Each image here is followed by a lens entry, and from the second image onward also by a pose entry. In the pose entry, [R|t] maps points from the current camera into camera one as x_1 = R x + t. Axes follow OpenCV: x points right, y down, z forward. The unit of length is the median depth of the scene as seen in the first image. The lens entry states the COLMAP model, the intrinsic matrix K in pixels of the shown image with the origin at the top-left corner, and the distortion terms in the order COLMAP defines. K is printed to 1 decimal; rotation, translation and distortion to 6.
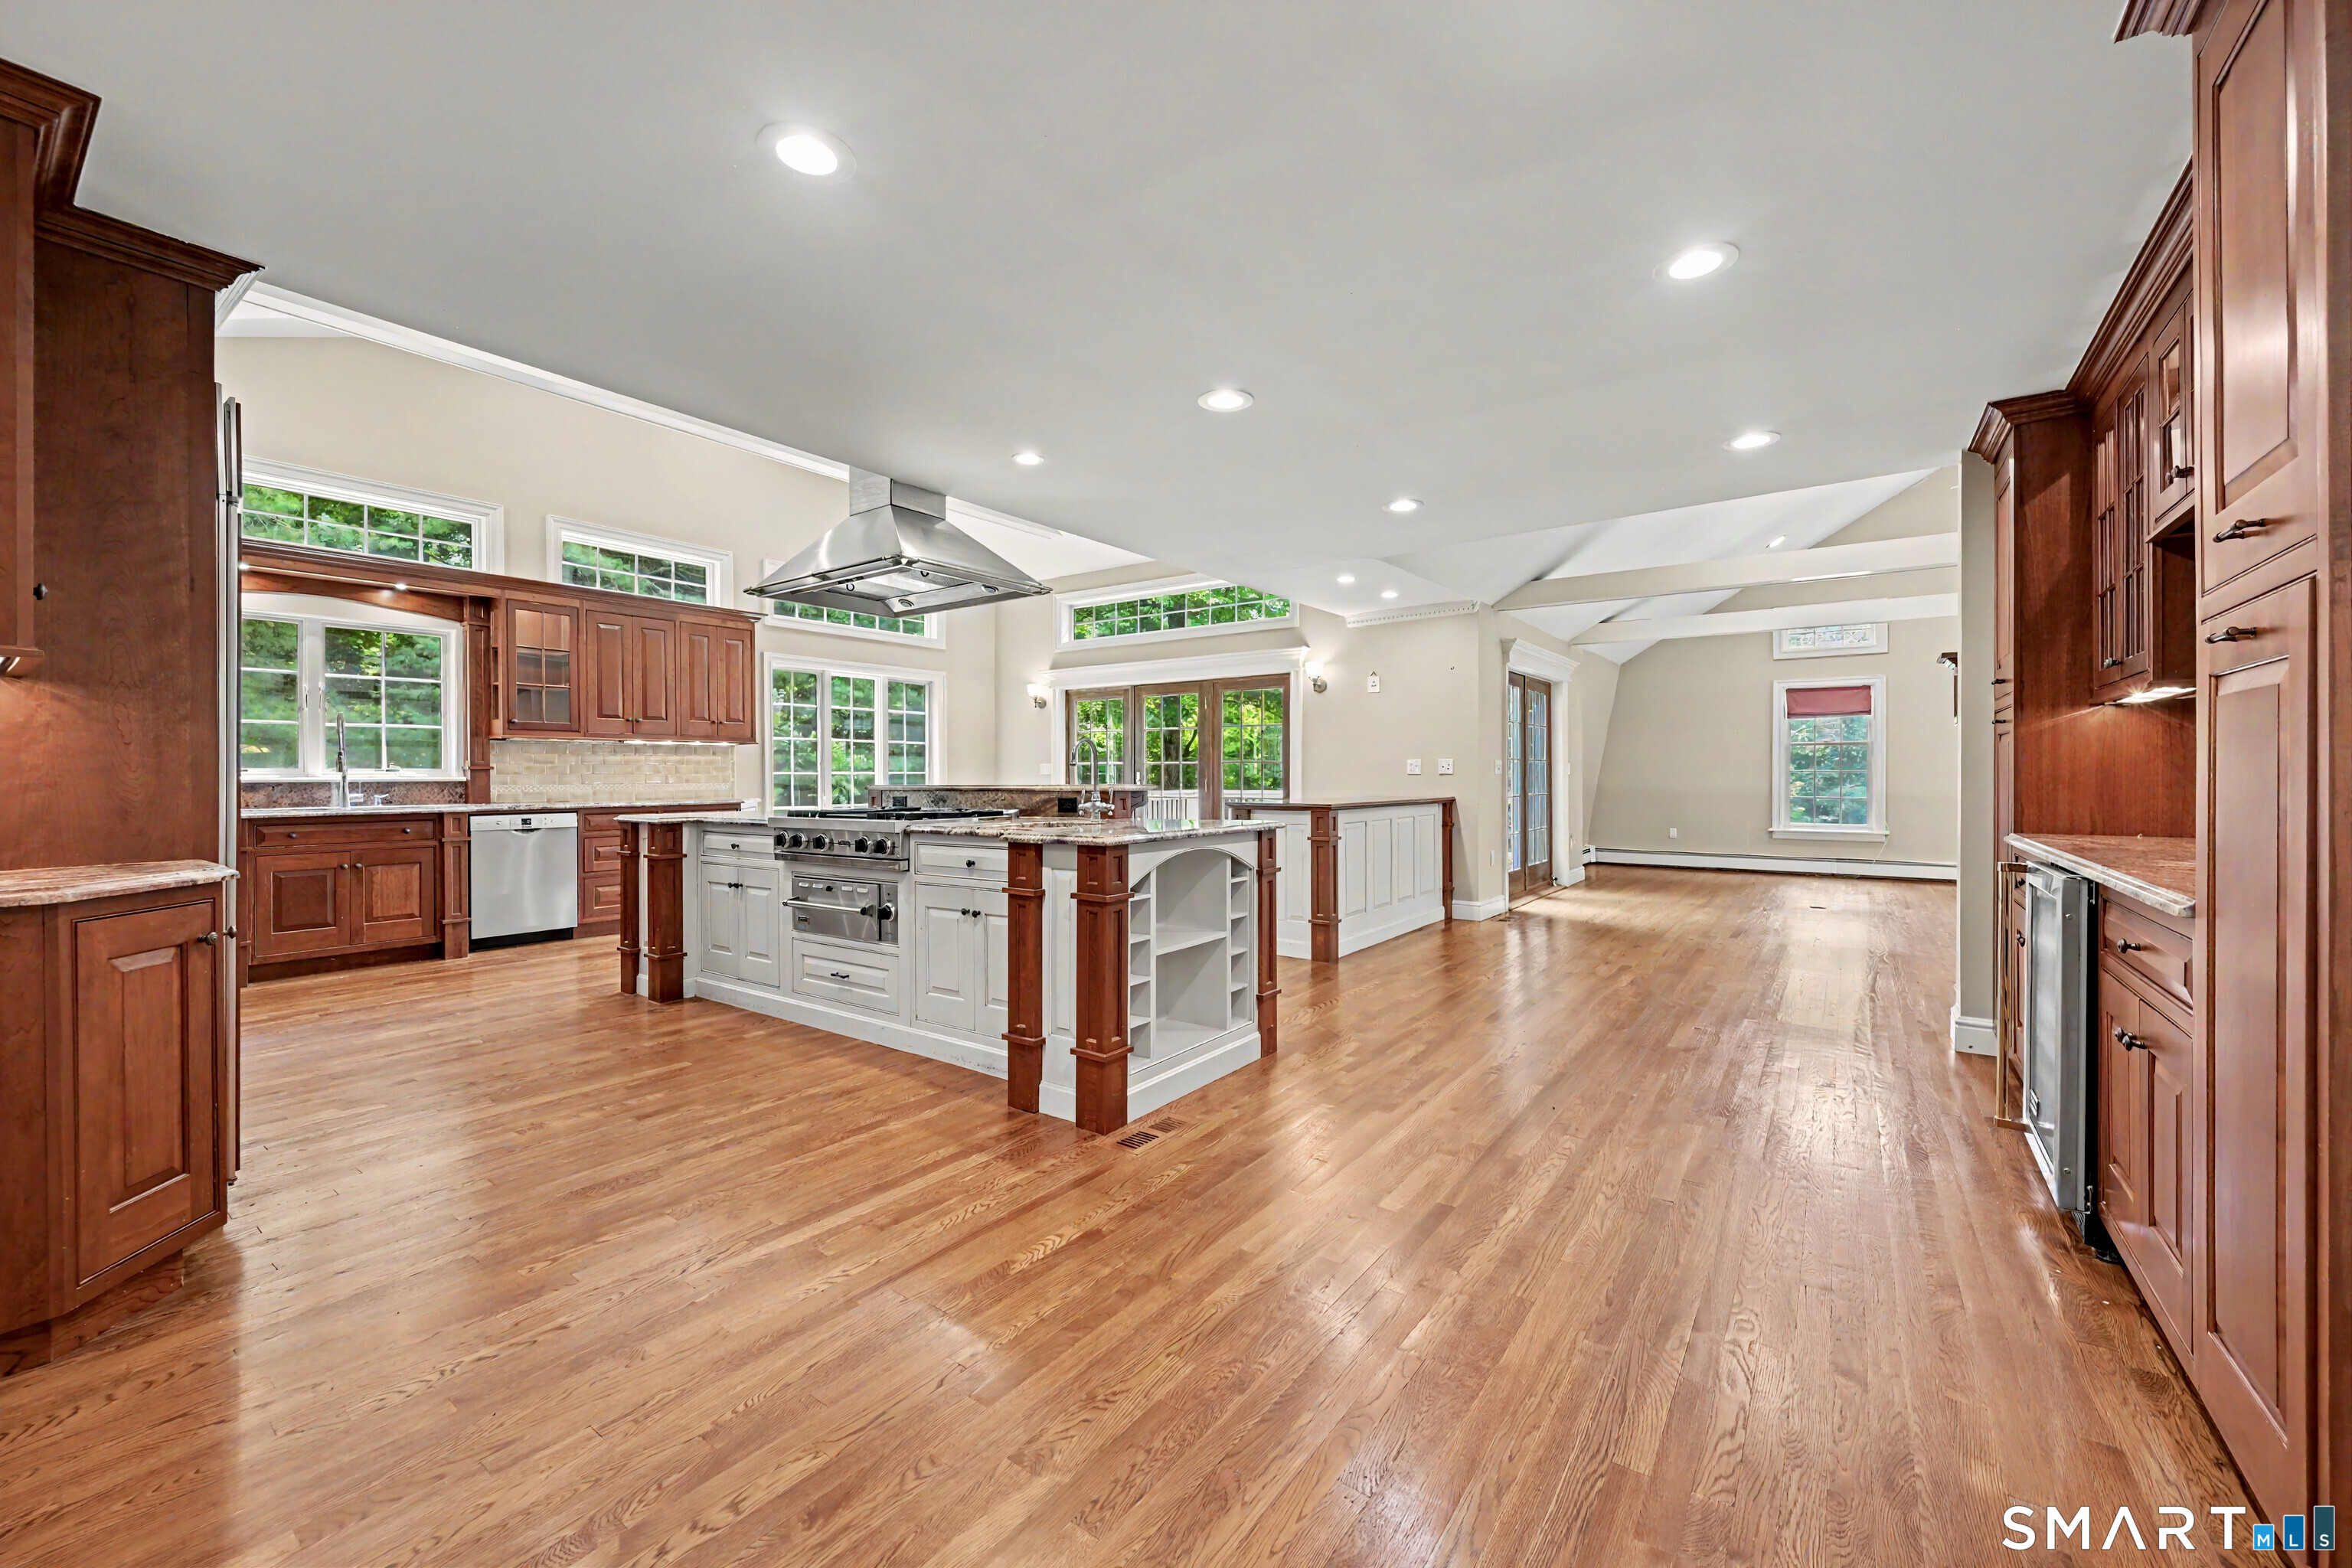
lens RADIAL K [[922.4, 0, 1183.4], [0, 922.4, 782.6], [0, 0, 1]] dist [-0.002246, -0.000106]
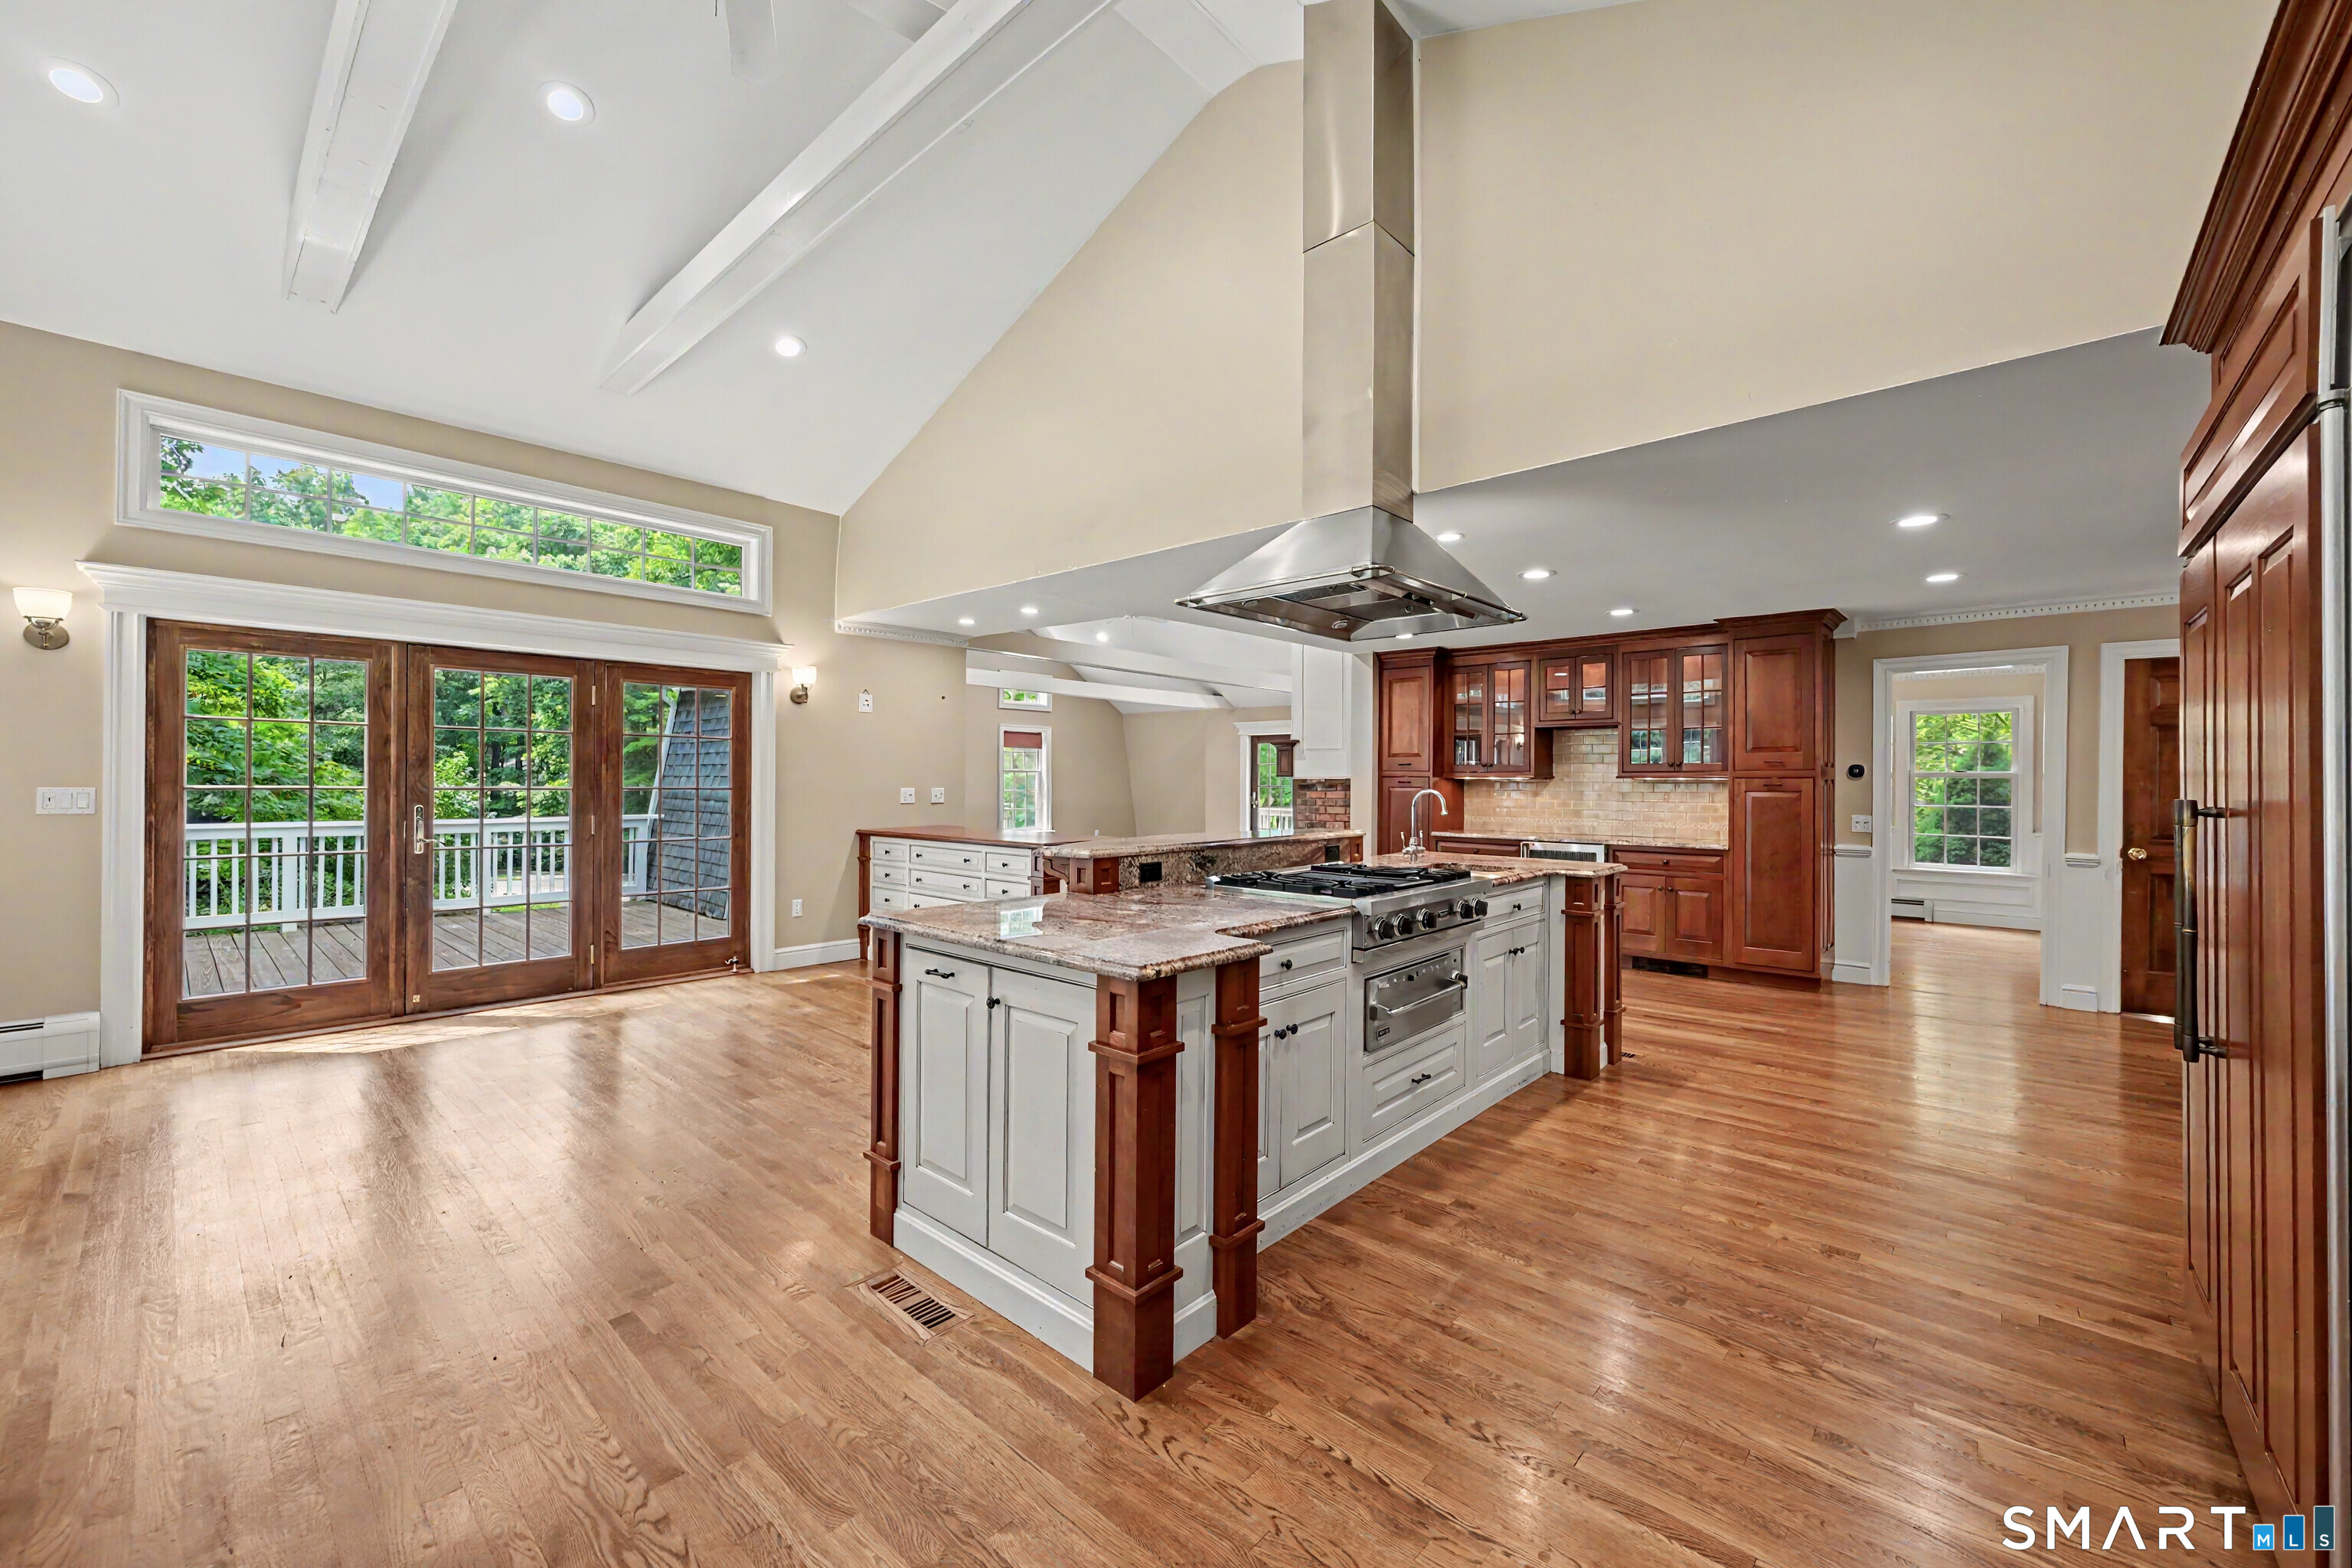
lens RADIAL K [[922.4, 0, 1181.4], [0, 922.4, 781.1], [0, 0, 1]] dist [-0.002246, -0.000106]
pose [[0.107224, 0.003435, 0.994229, -1.137434], [-0.001976, 0.999993, -0.003242, -0.050879], [-0.994233, -0.001617, 0.107230, 1.050195]]
